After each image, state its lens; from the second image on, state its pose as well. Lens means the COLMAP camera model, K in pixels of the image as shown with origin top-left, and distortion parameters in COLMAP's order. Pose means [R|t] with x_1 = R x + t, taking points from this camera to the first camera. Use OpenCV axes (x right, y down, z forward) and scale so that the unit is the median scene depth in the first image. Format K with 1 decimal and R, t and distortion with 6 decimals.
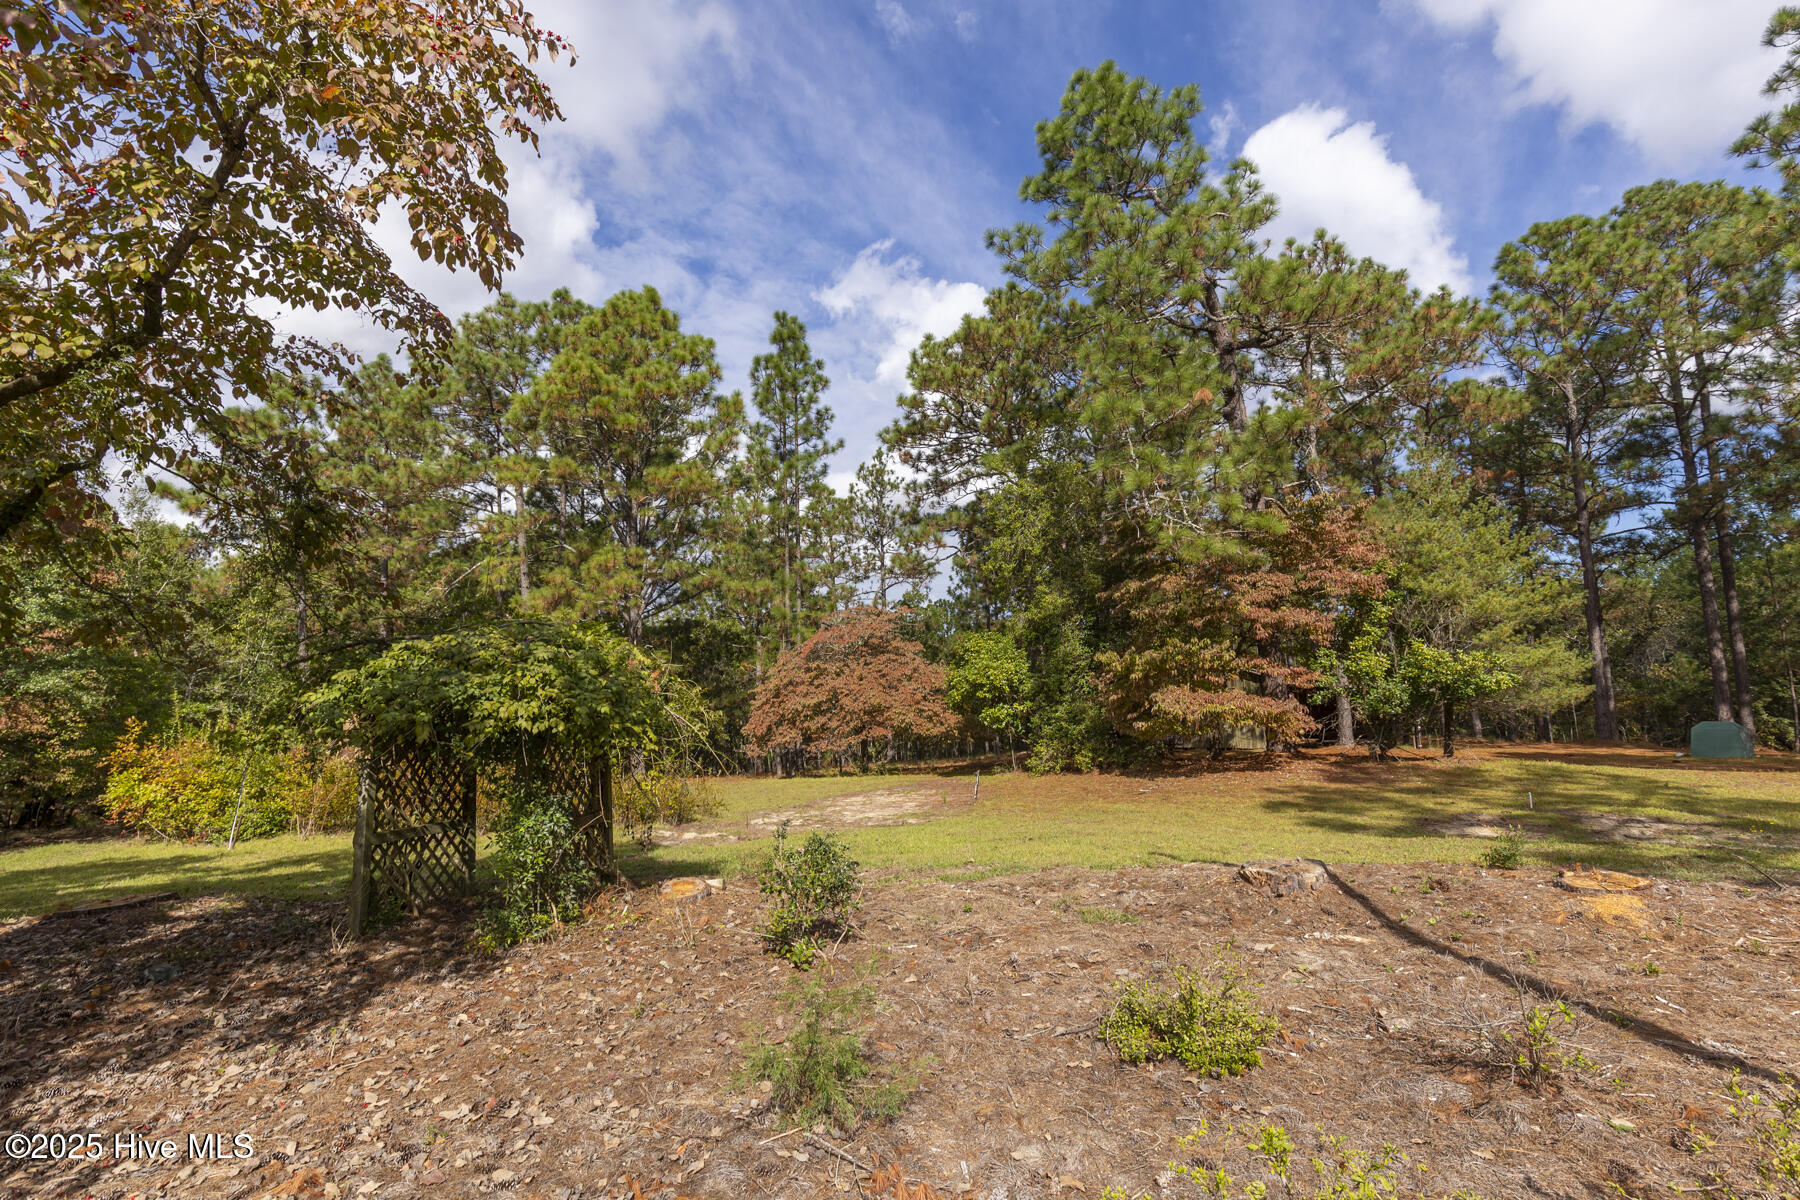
lens RADIAL K [[813.9, 0, 910.5], [0, 813.9, 603.2], [0, 0, 1]] dist [0.011200, -0.000549]
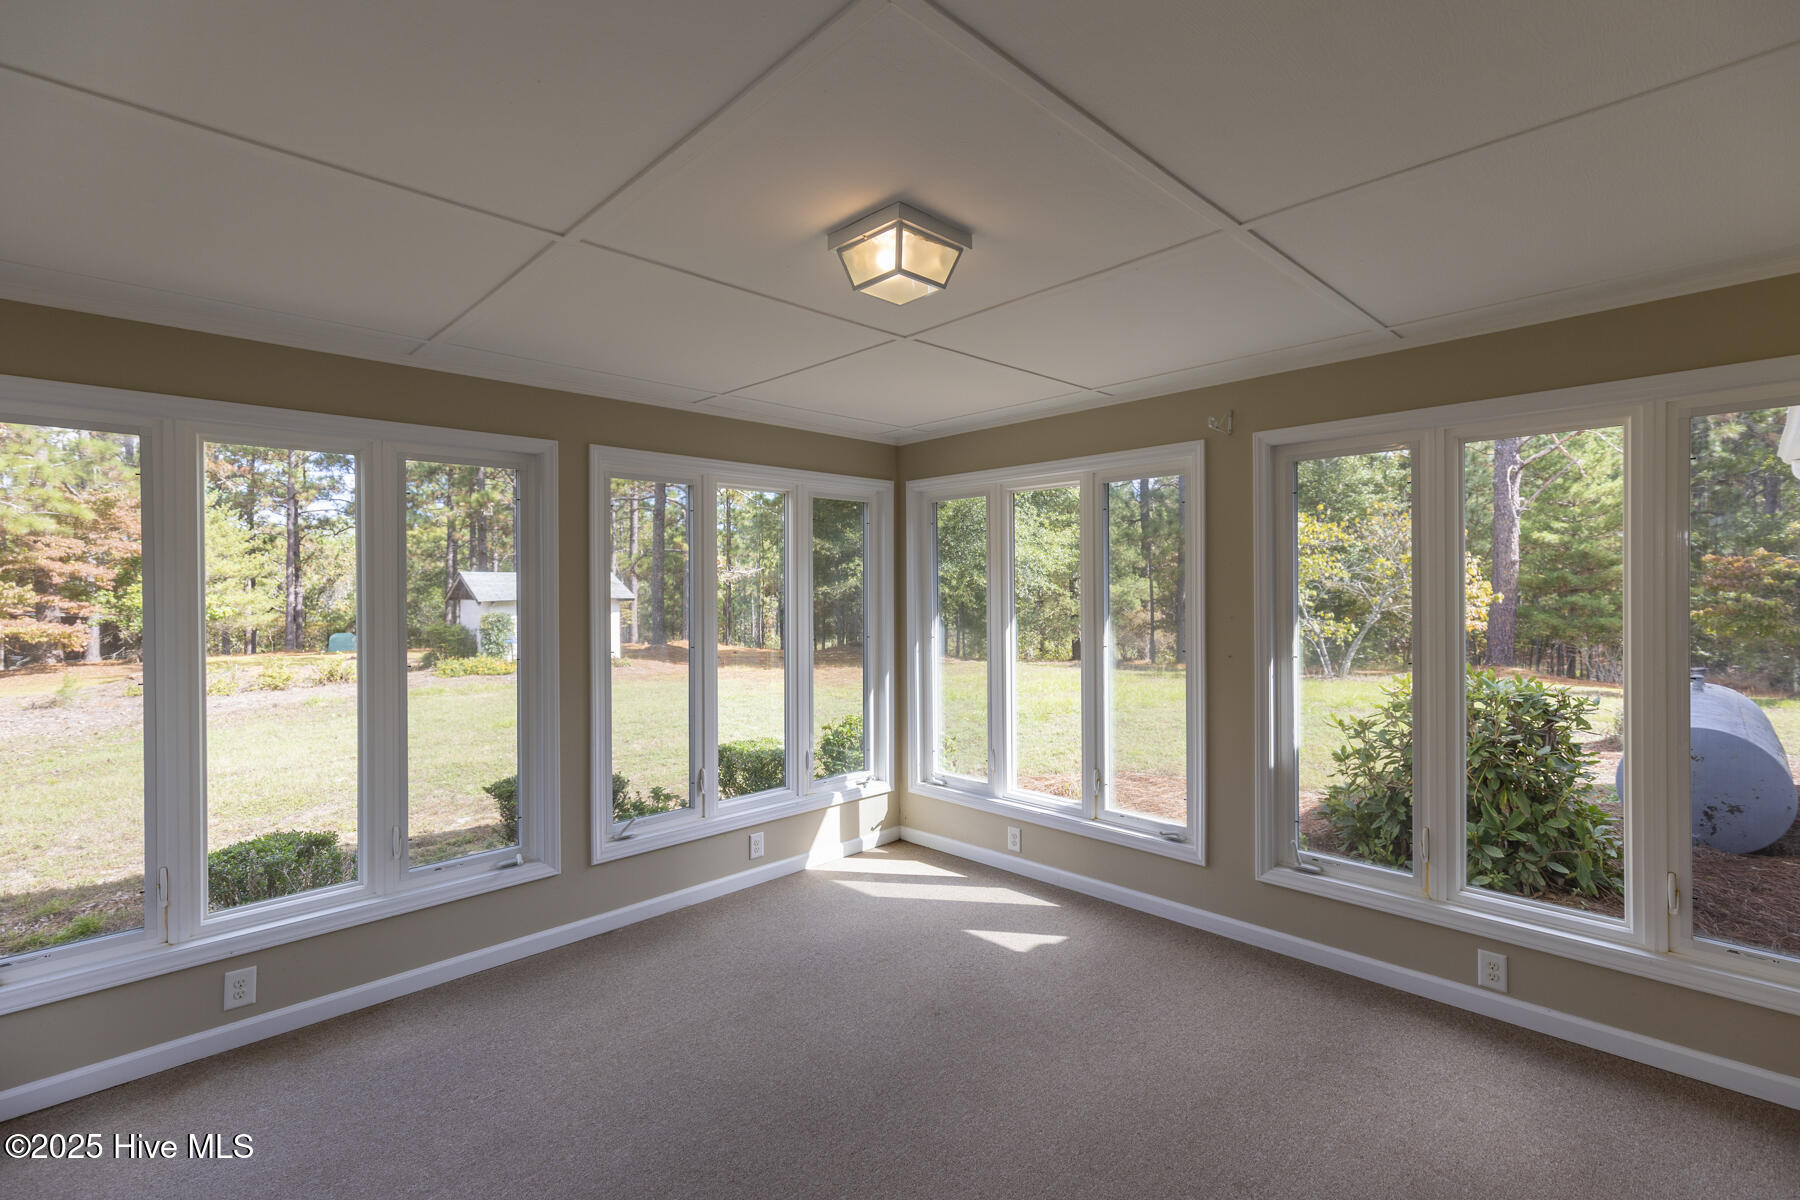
lens RADIAL K [[813.9, 0, 900.8], [0, 813.9, 594.9], [0, 0, 1]] dist [0.011200, -0.000549]
pose [[0.257039, 0.020267, 0.966189, -0.590387], [-0.095701, 0.995400, 0.004580, -0.085536], [-0.961651, -0.093642, 0.257796, -0.820018]]
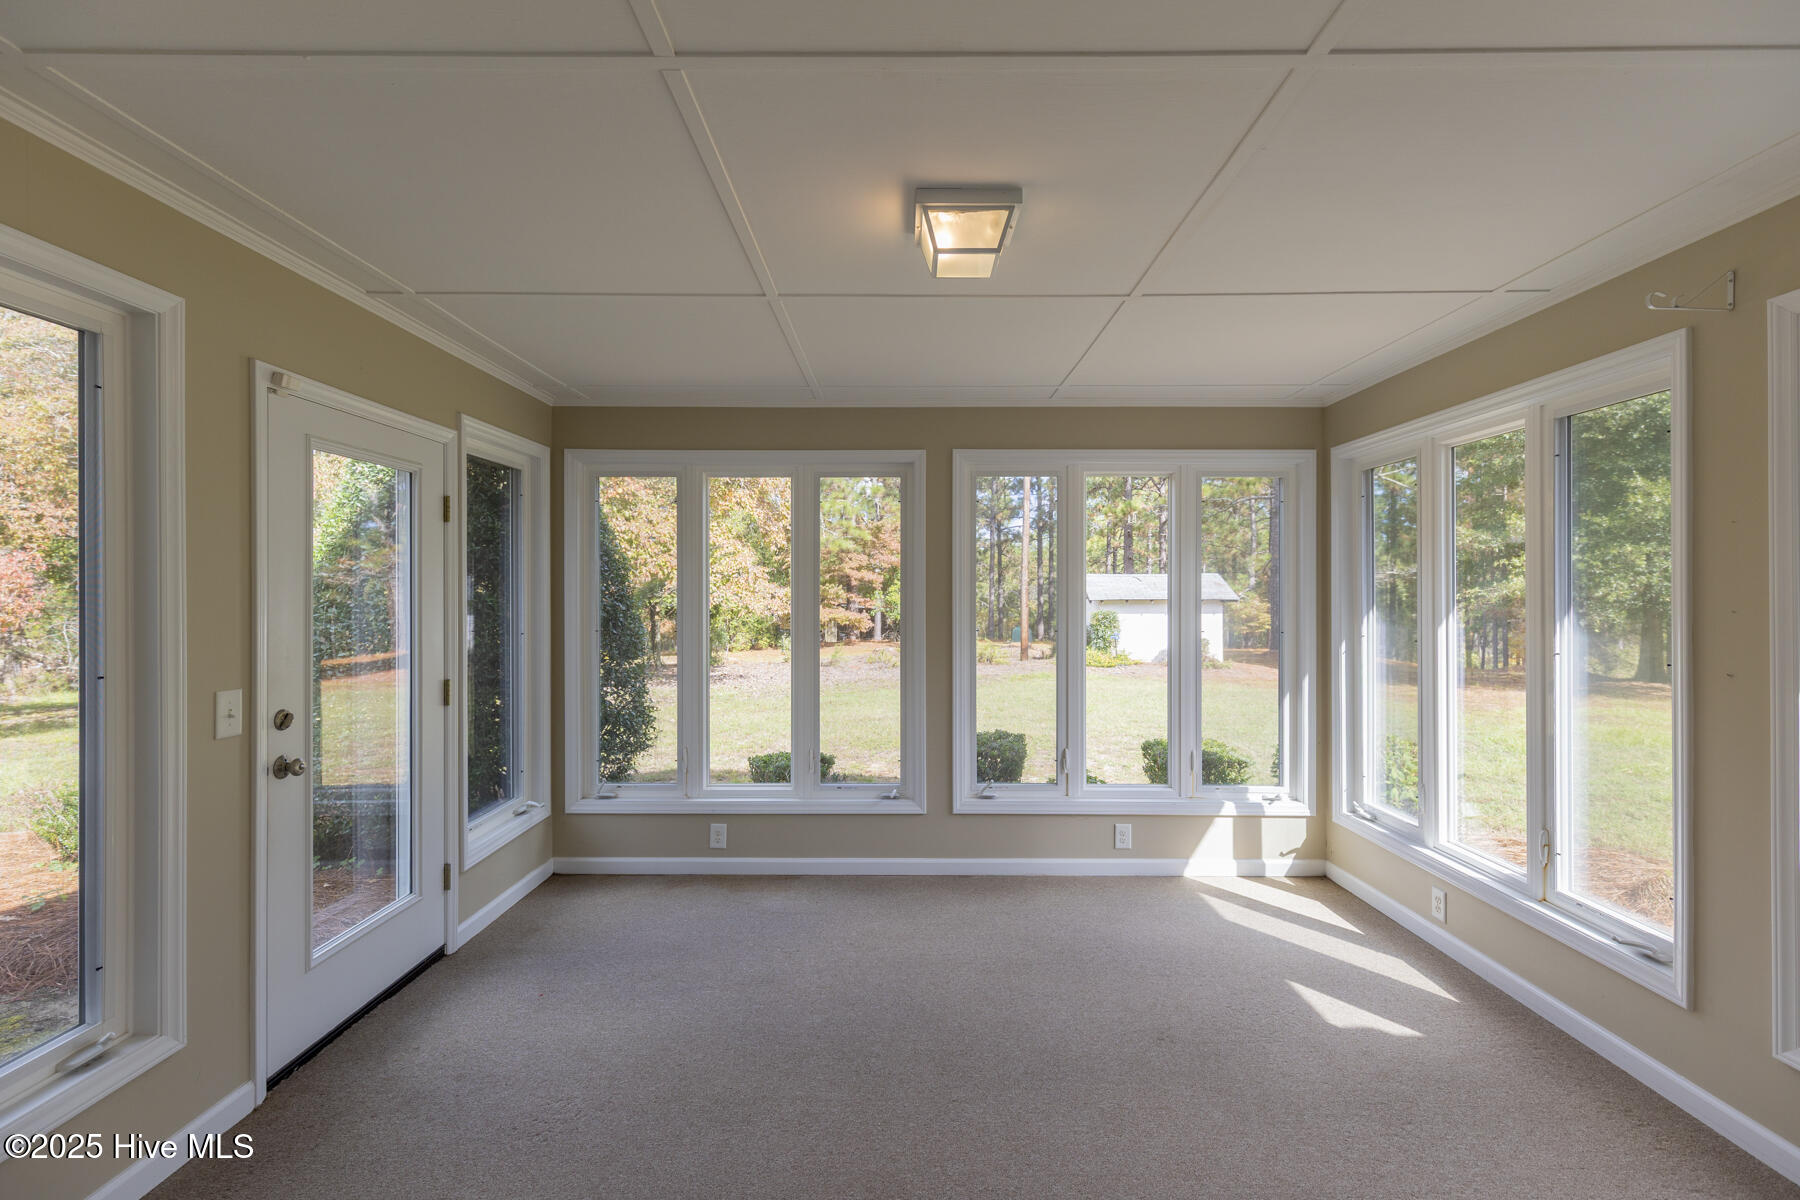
lens RADIAL K [[813.9, 0, 894.3], [0, 813.9, 592.8], [0, 0, 1]] dist [0.011200, -0.000549]
pose [[0.861183, 0.033525, 0.507189, -0.552216], [-0.078630, 0.994598, 0.067767, -0.087695], [-0.502177, -0.098240, 0.859167, -0.879574]]
